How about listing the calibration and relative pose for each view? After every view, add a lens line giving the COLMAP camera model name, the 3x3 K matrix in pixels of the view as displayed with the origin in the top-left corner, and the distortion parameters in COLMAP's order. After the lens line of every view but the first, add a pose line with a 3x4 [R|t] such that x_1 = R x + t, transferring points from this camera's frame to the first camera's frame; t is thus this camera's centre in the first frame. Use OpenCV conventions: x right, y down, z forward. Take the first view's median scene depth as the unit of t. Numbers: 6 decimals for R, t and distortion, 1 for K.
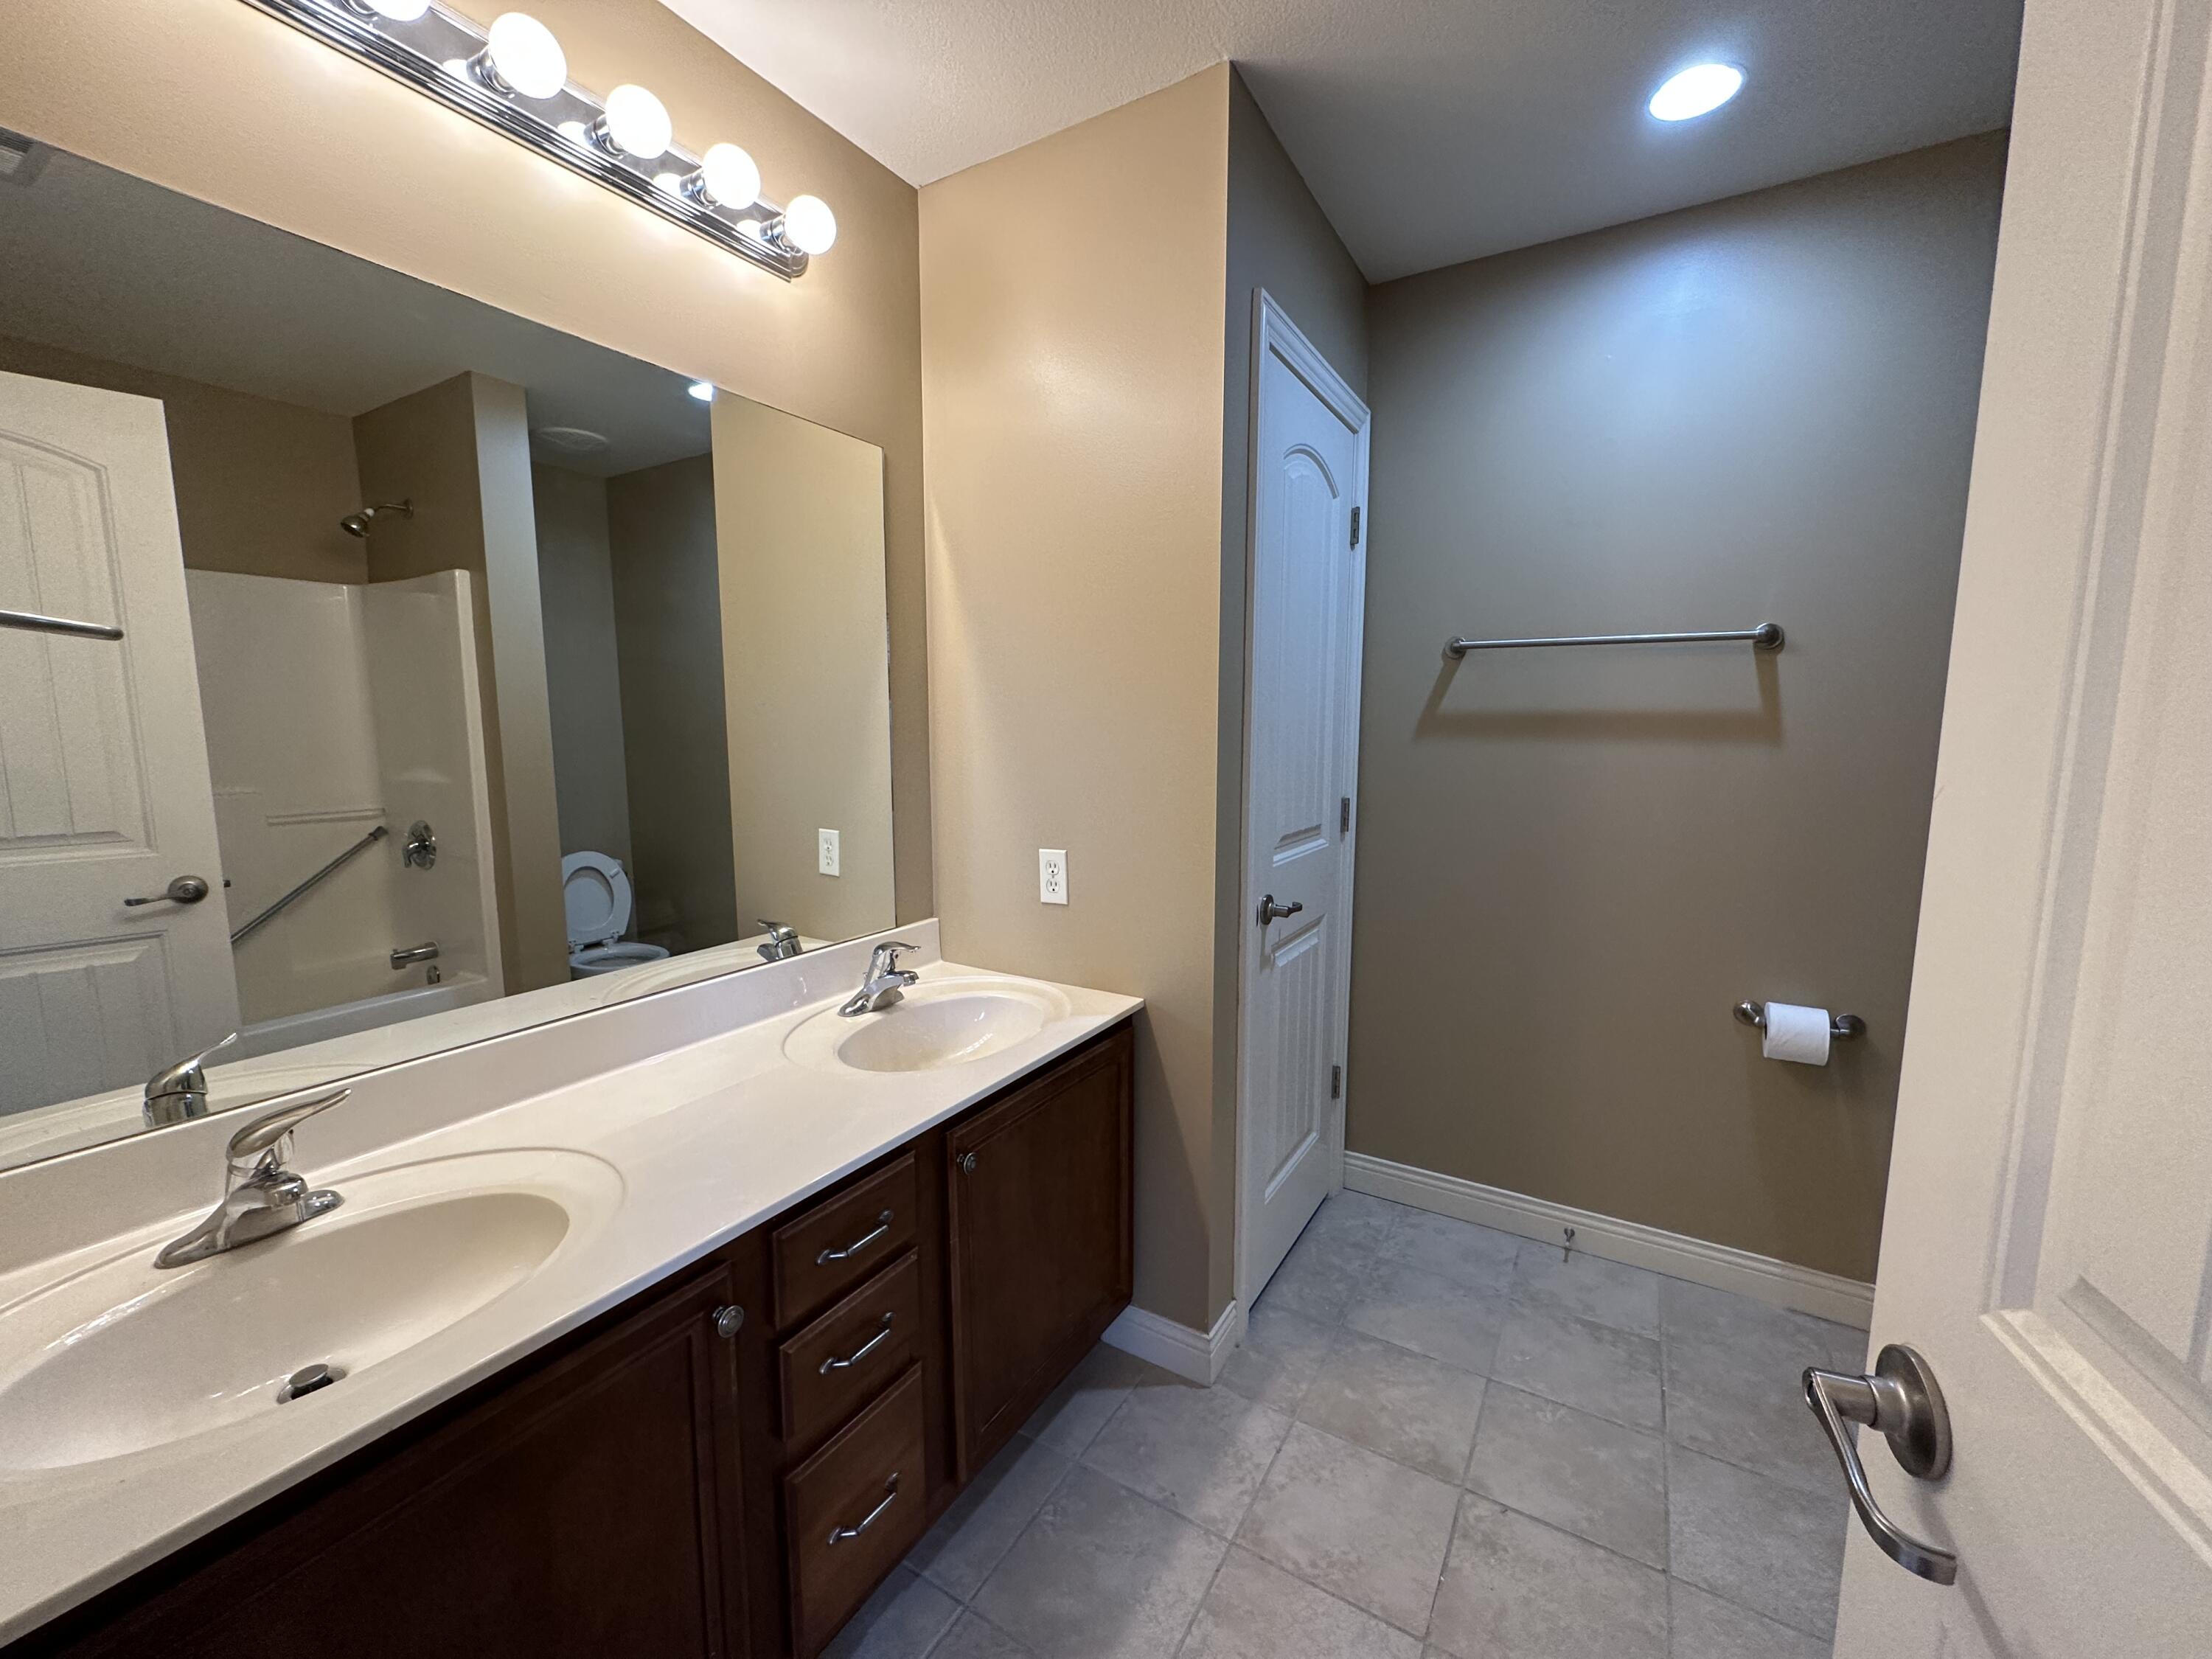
lens RADIAL K [[883.2, 0, 1106.0], [0, 883.2, 829.5], [0, 0, 1]] dist [-0.002716, 0.000492]
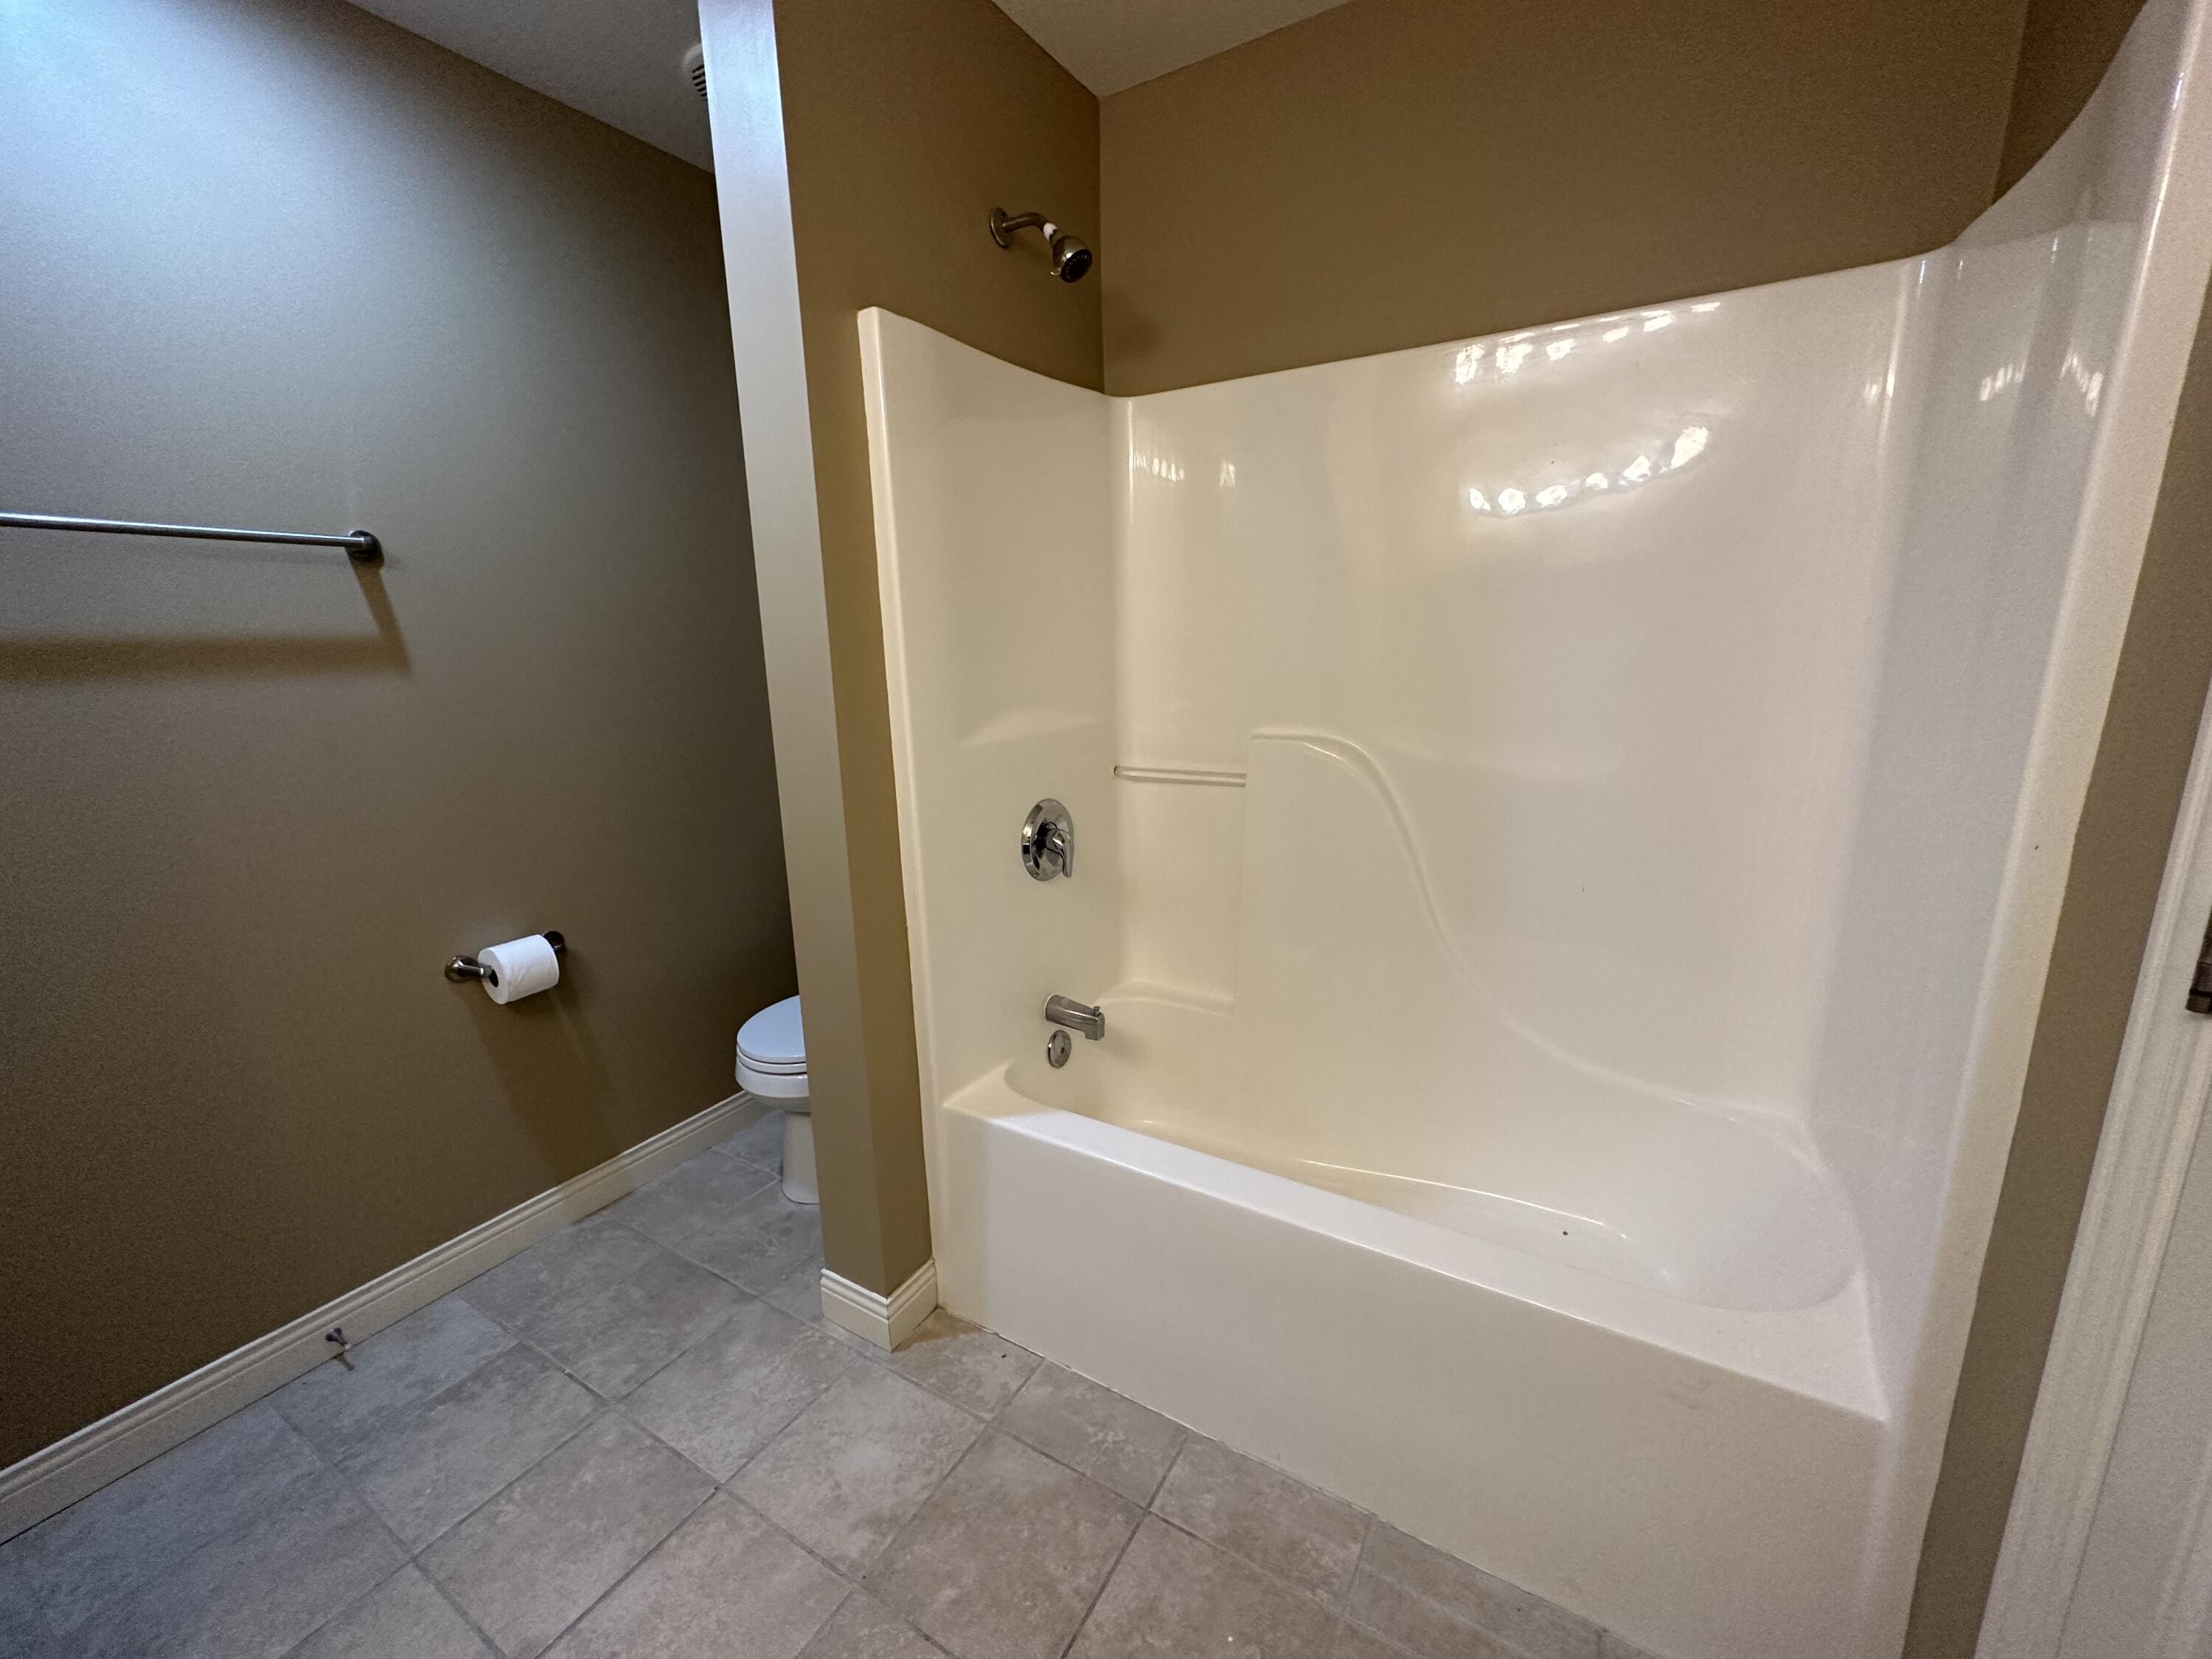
lens RADIAL K [[883.2, 0, 1106.0], [0, 883.2, 829.5], [0, 0, 1]] dist [-0.002716, 0.000492]
pose [[-0.005403, -0.216899, 0.976179, -0.143112], [0.147807, 0.965297, 0.215300, -0.031524], [-0.989001, 0.145449, 0.026843, 0.307906]]
